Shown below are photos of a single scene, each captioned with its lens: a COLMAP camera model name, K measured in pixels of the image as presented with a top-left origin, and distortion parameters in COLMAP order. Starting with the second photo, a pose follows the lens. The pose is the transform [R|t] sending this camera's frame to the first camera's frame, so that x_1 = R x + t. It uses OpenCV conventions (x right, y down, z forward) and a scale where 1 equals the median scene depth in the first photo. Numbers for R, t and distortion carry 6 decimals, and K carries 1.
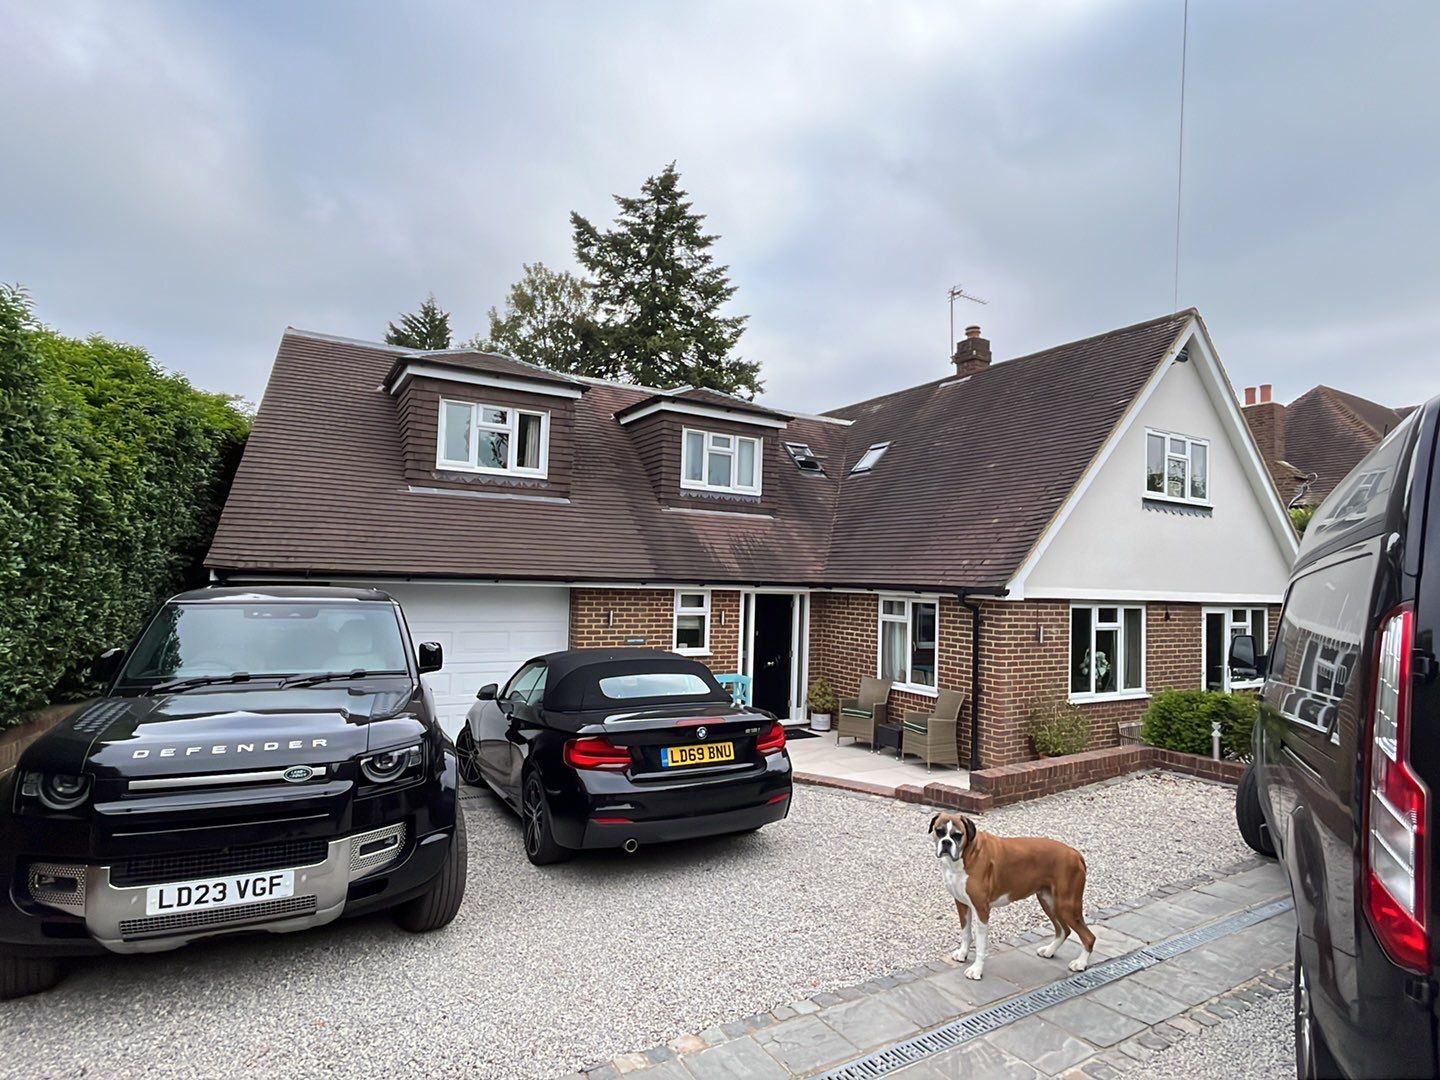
lens RADIAL K [[756.4, 0, 718.4], [0, 756.4, 544.3], [0, 0, 1]] dist [-0.003944, -0.000229]
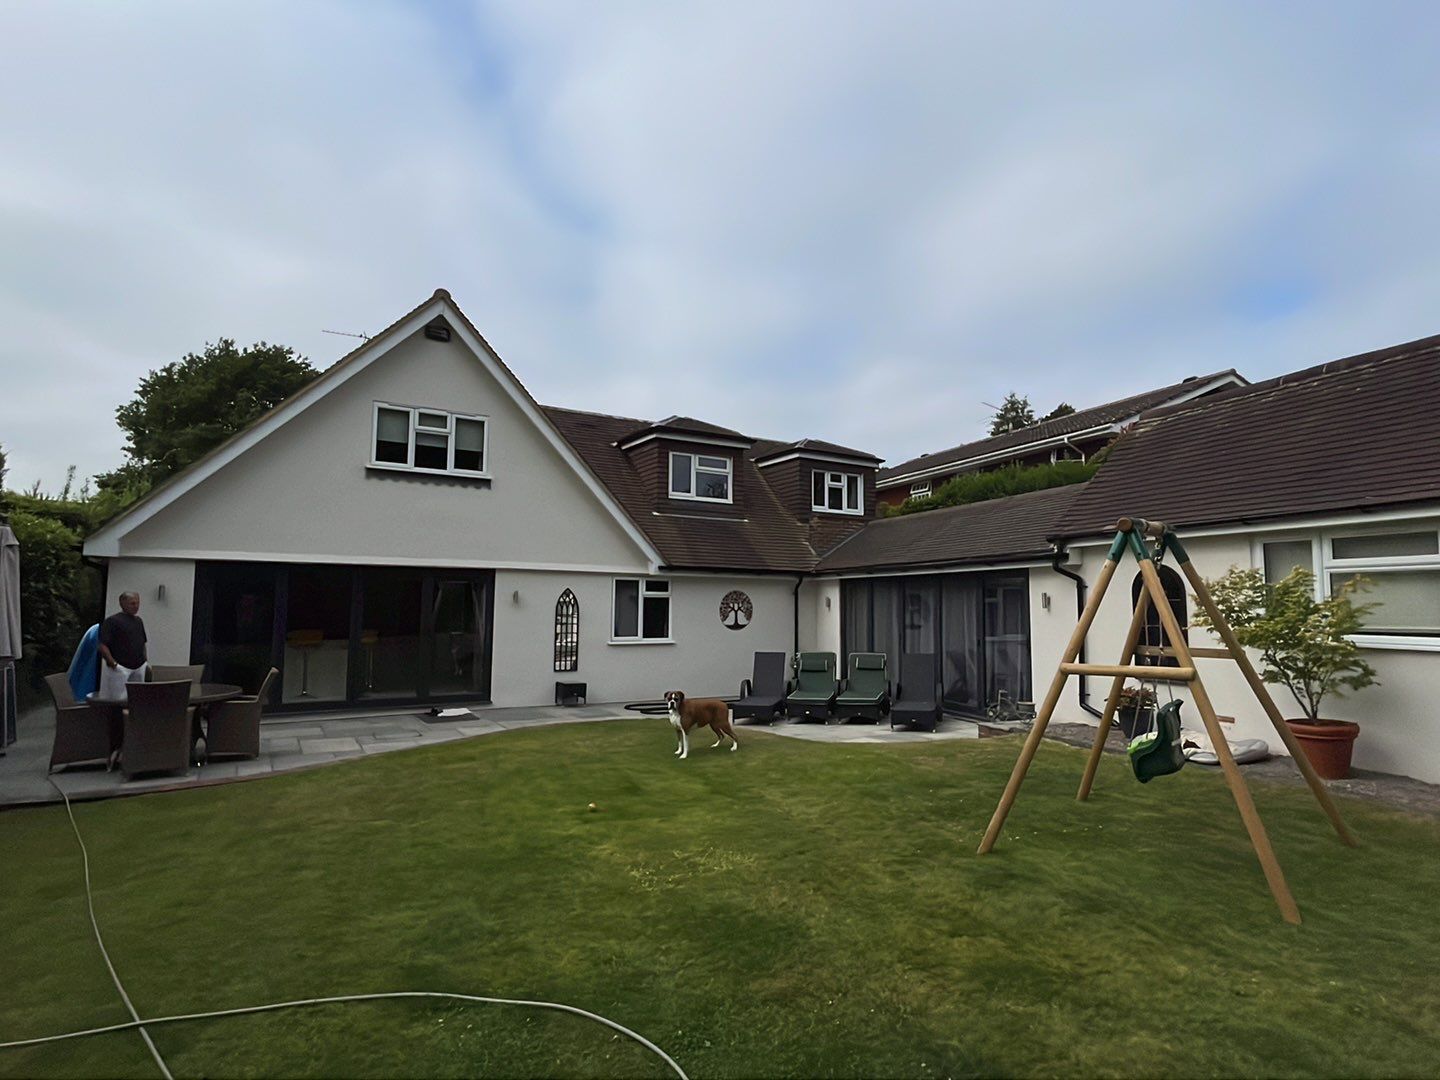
lens RADIAL K [[756.4, 0, 718.4], [0, 756.4, 544.3], [0, 0, 1]] dist [-0.003944, -0.000229]
pose [[0.999625, -0.017437, 0.021100, 0.950668], [0.018160, 0.999237, -0.034571, 0.083712], [-0.020481, 0.034941, 0.999179, -0.052732]]
